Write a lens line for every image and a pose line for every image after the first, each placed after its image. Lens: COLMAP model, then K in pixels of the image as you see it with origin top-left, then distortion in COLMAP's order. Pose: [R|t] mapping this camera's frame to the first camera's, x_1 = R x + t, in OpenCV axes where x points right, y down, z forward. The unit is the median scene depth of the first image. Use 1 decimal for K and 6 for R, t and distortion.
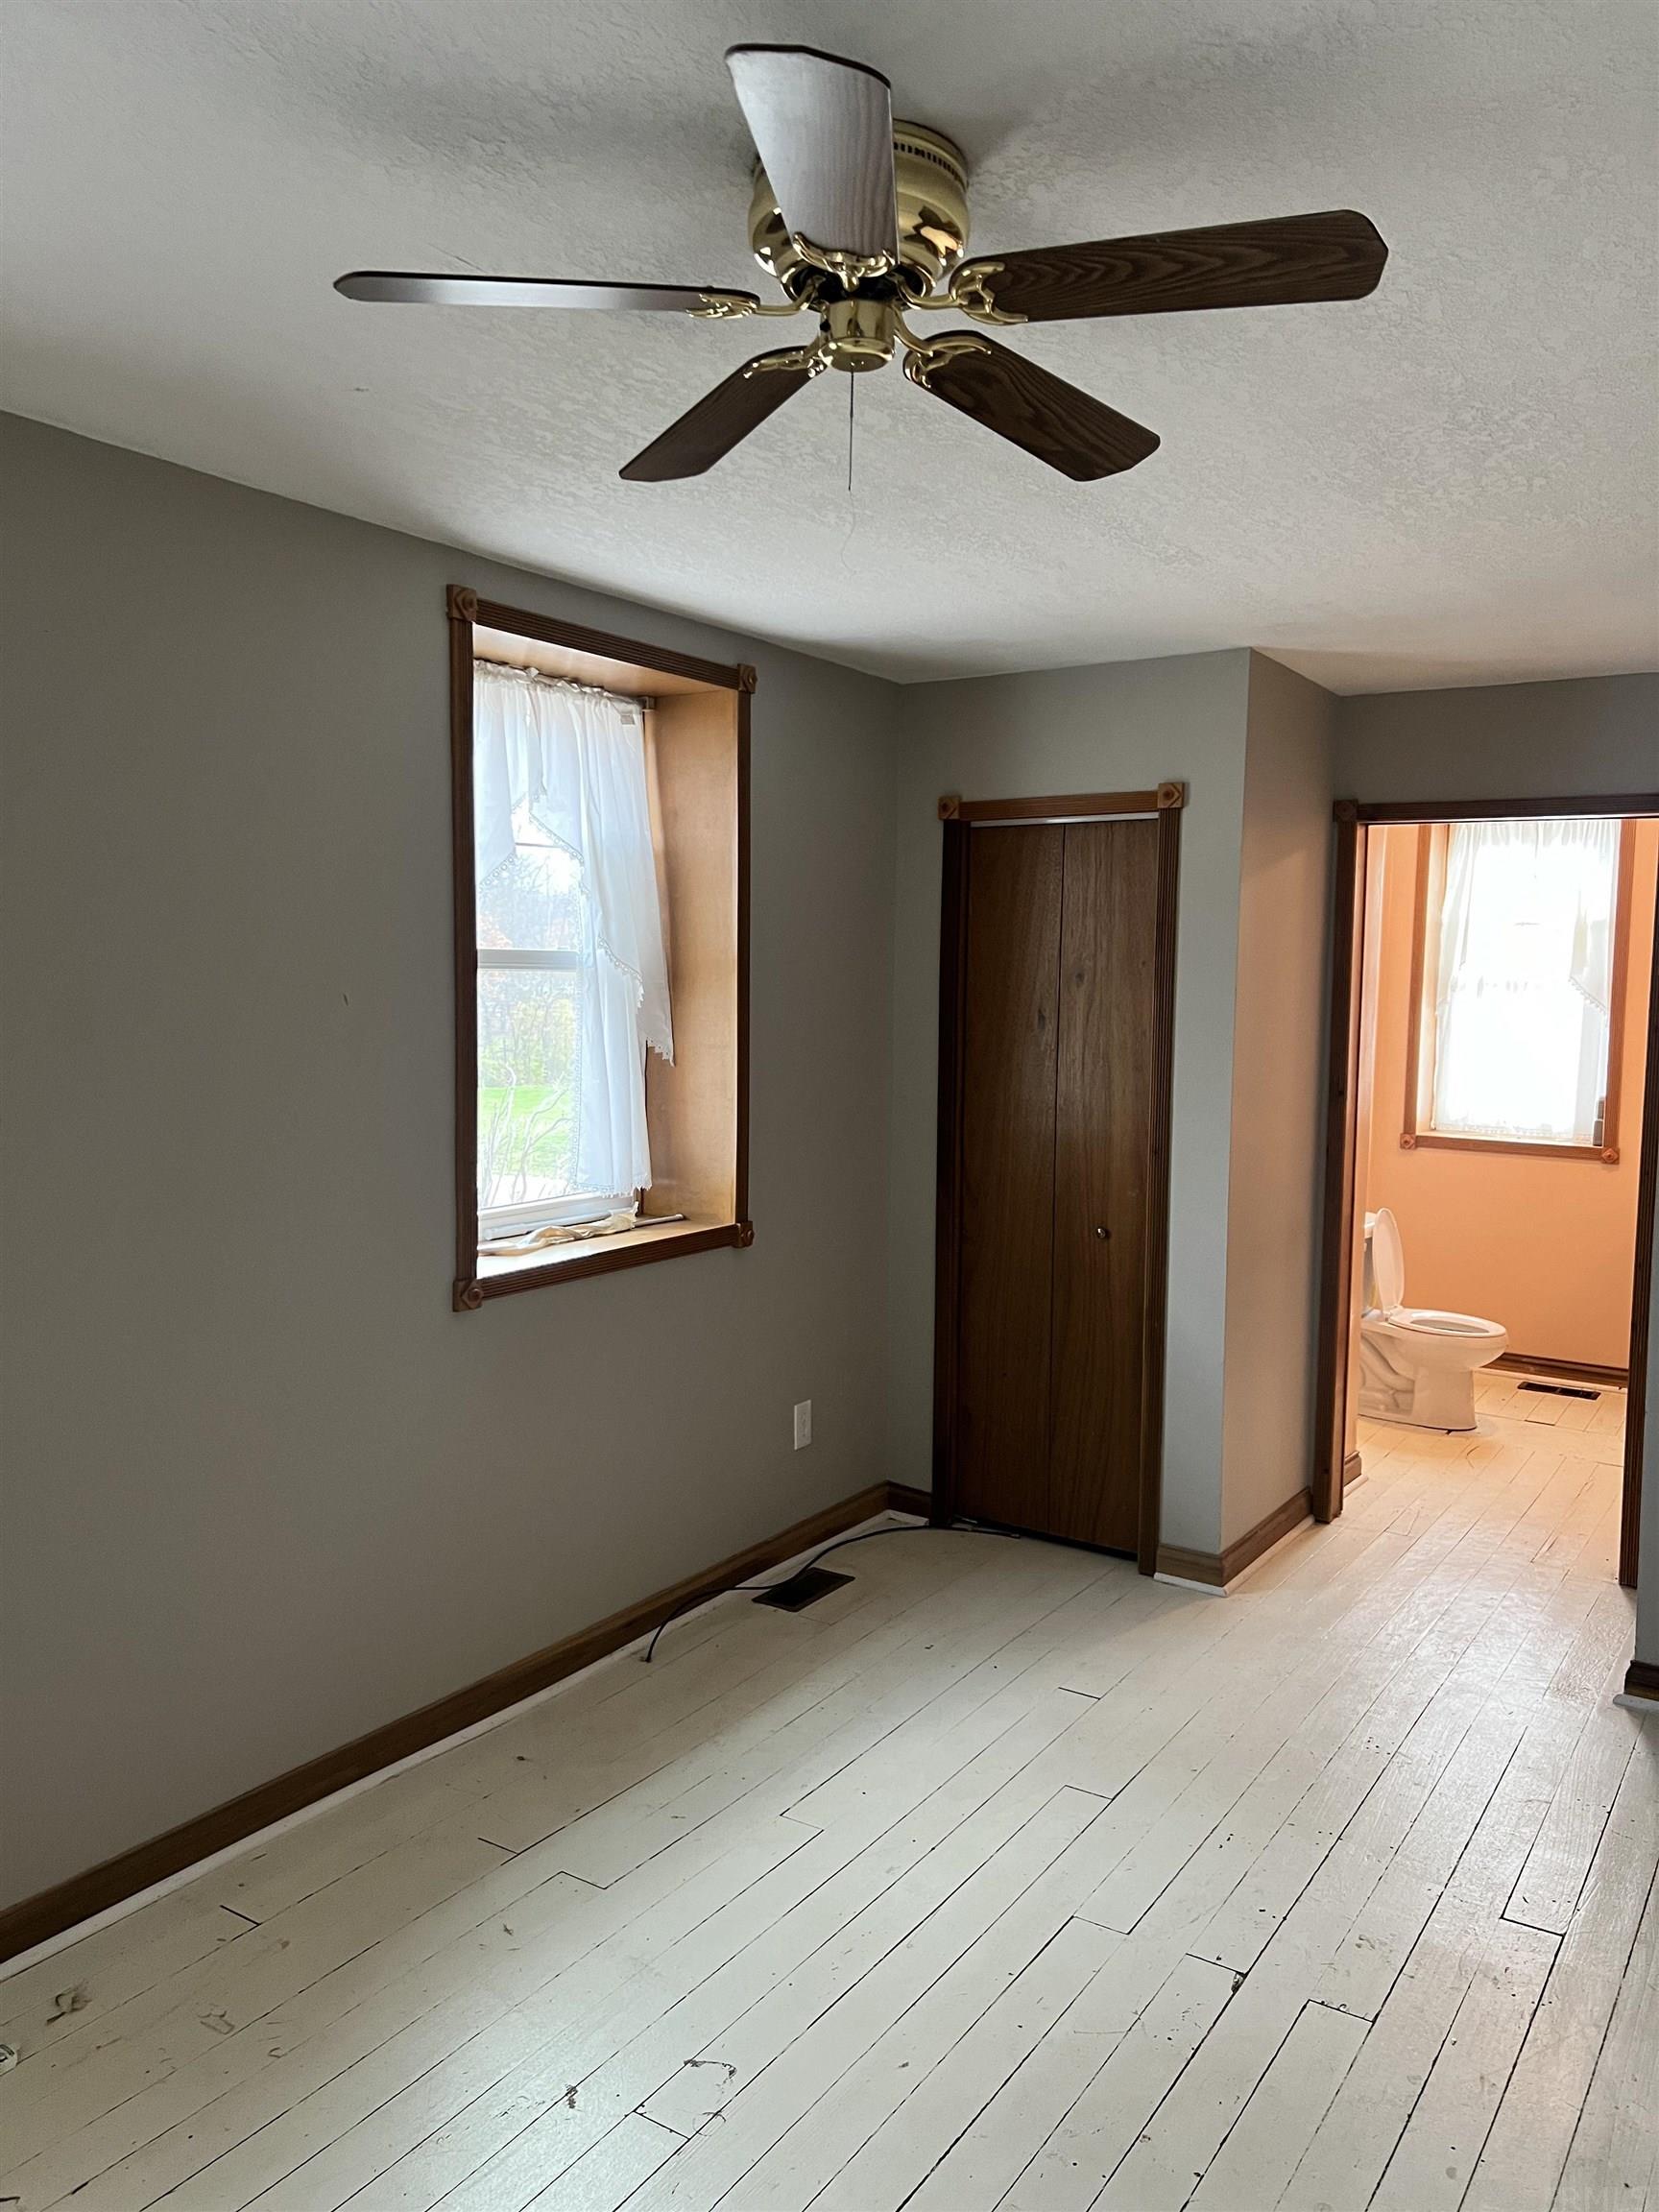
lens RADIAL K [[1684.0, 0, 829.5], [0, 1684.0, 1106.0], [0, 0, 1]] dist [-0.003775, -0.002592]
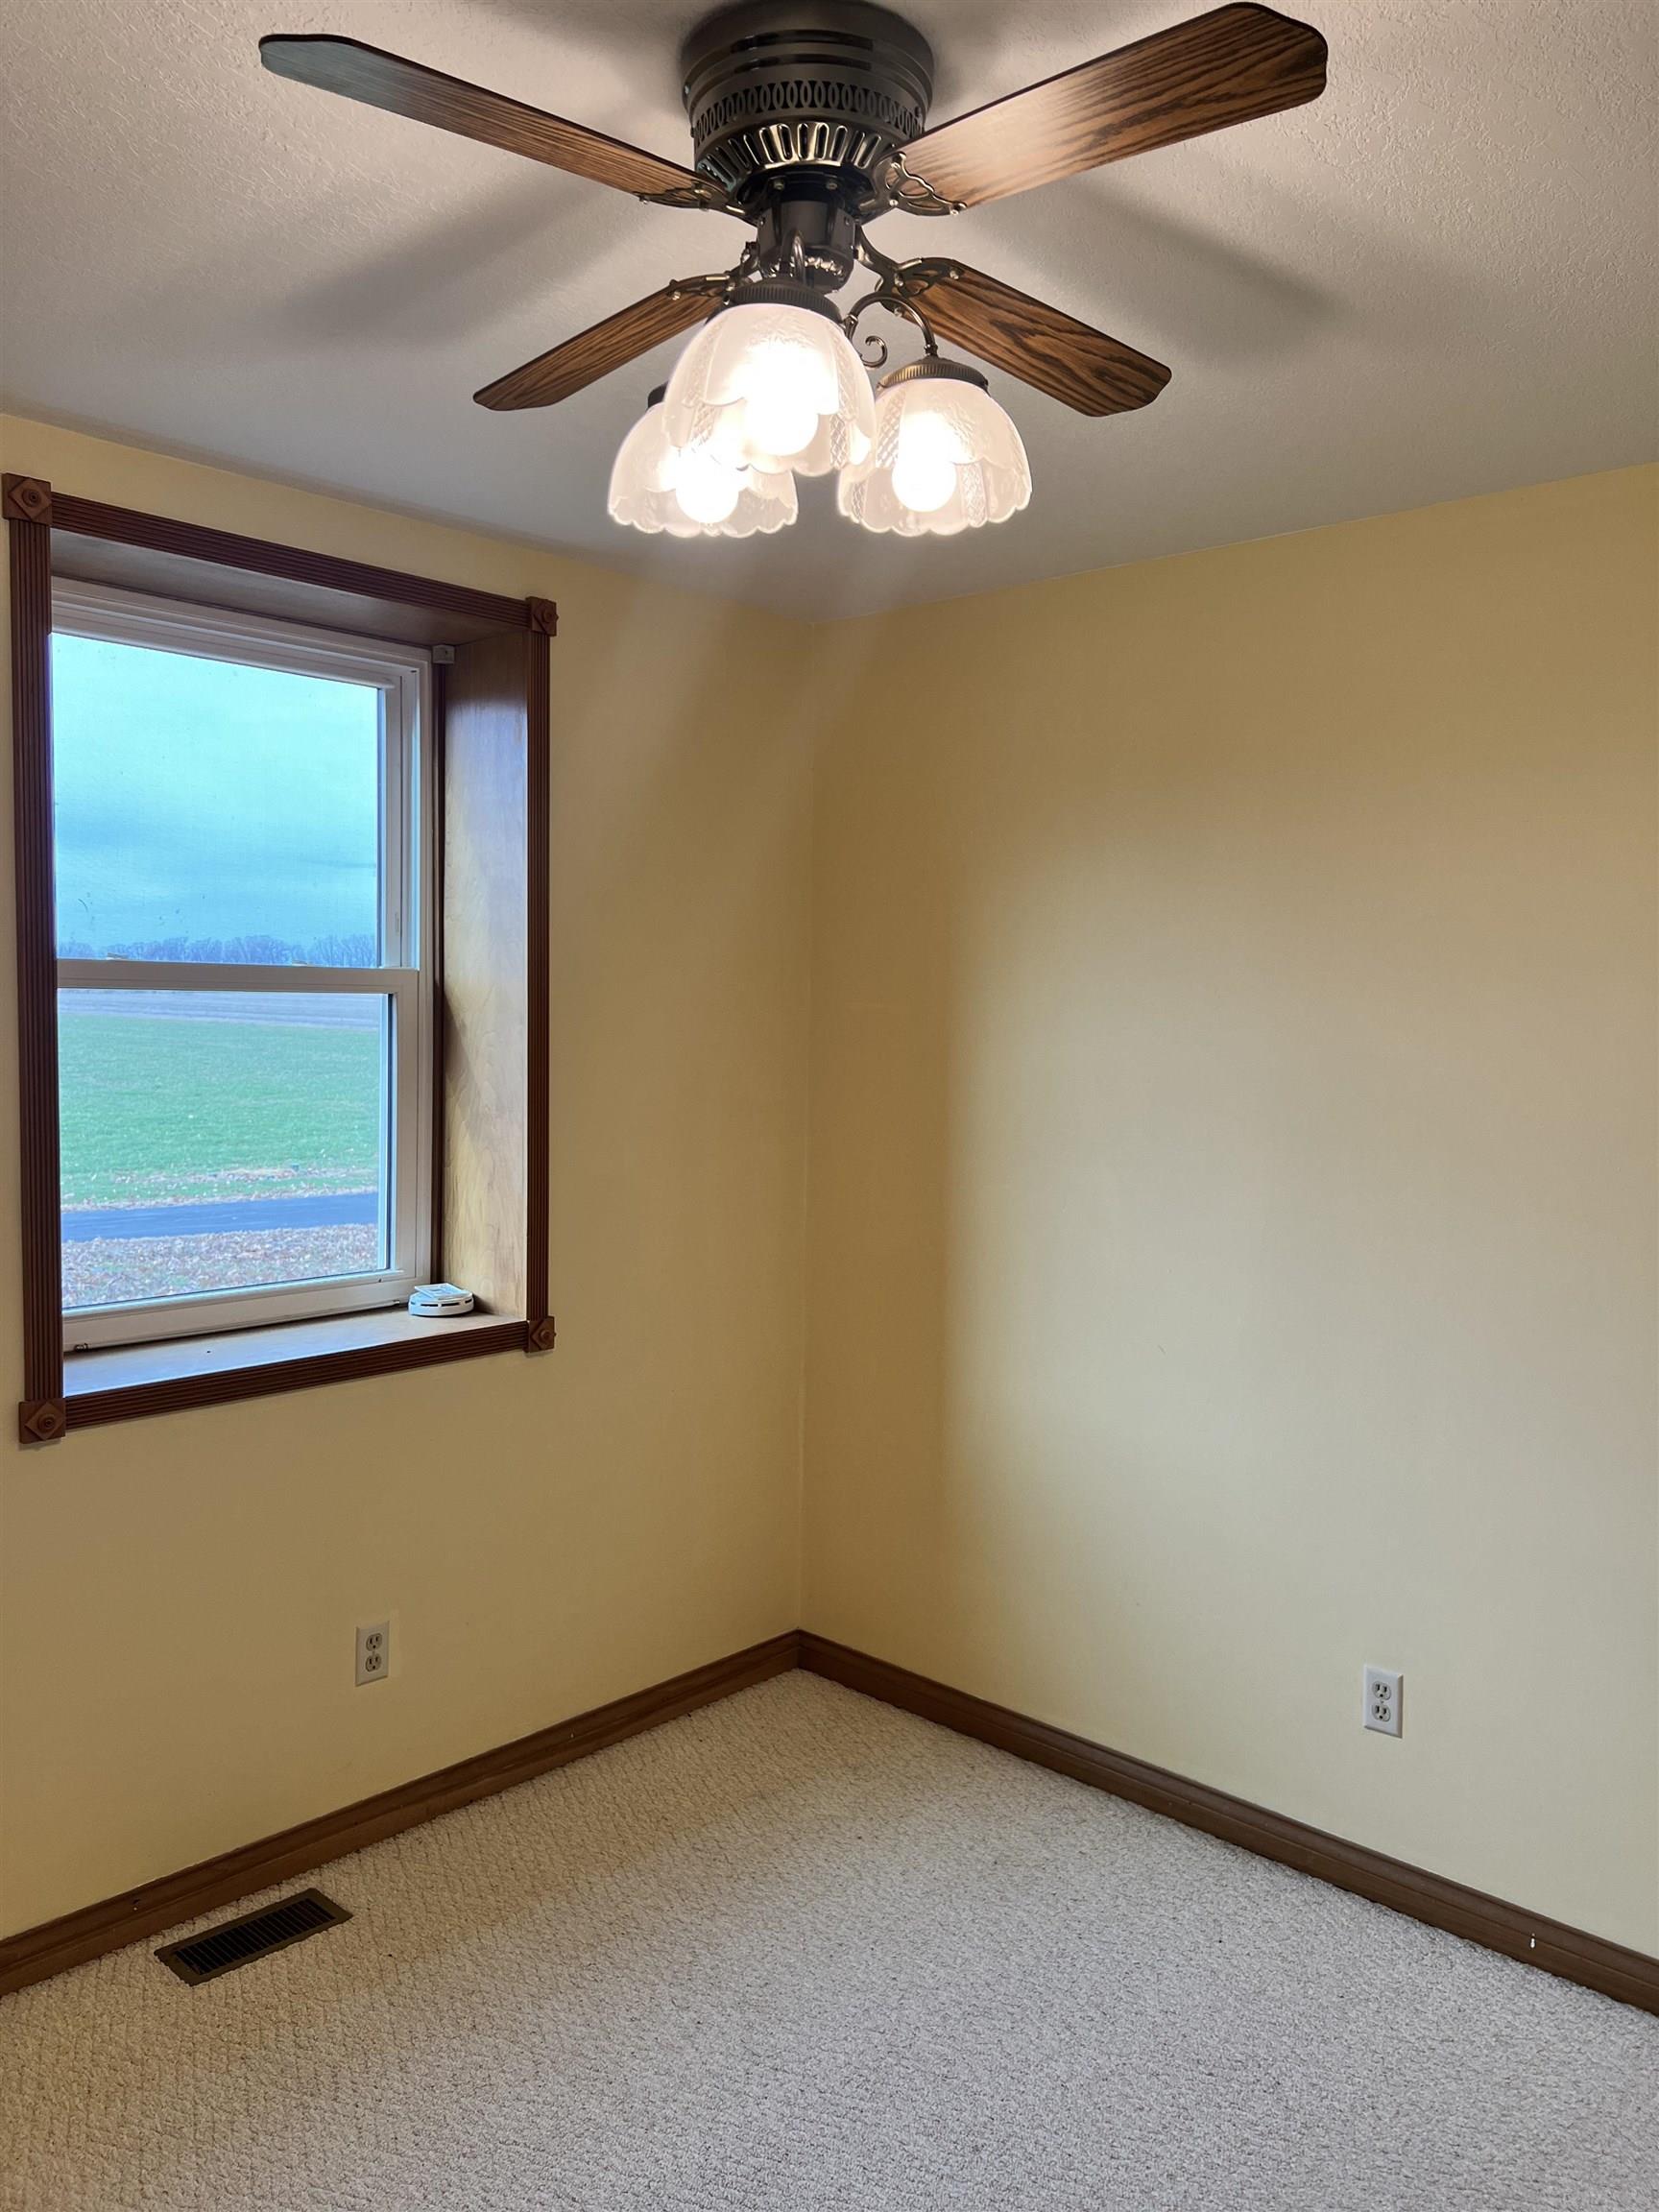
lens RADIAL K [[1684.0, 0, 829.5], [0, 1684.0, 1106.0], [0, 0, 1]] dist [-0.003775, -0.002592]
pose [[0.993225, 0.003766, -0.116149, 0.213937], [-0.007076, 0.999580, -0.028103, -0.010206], [0.115994, 0.028735, 0.992834, 0.295861]]
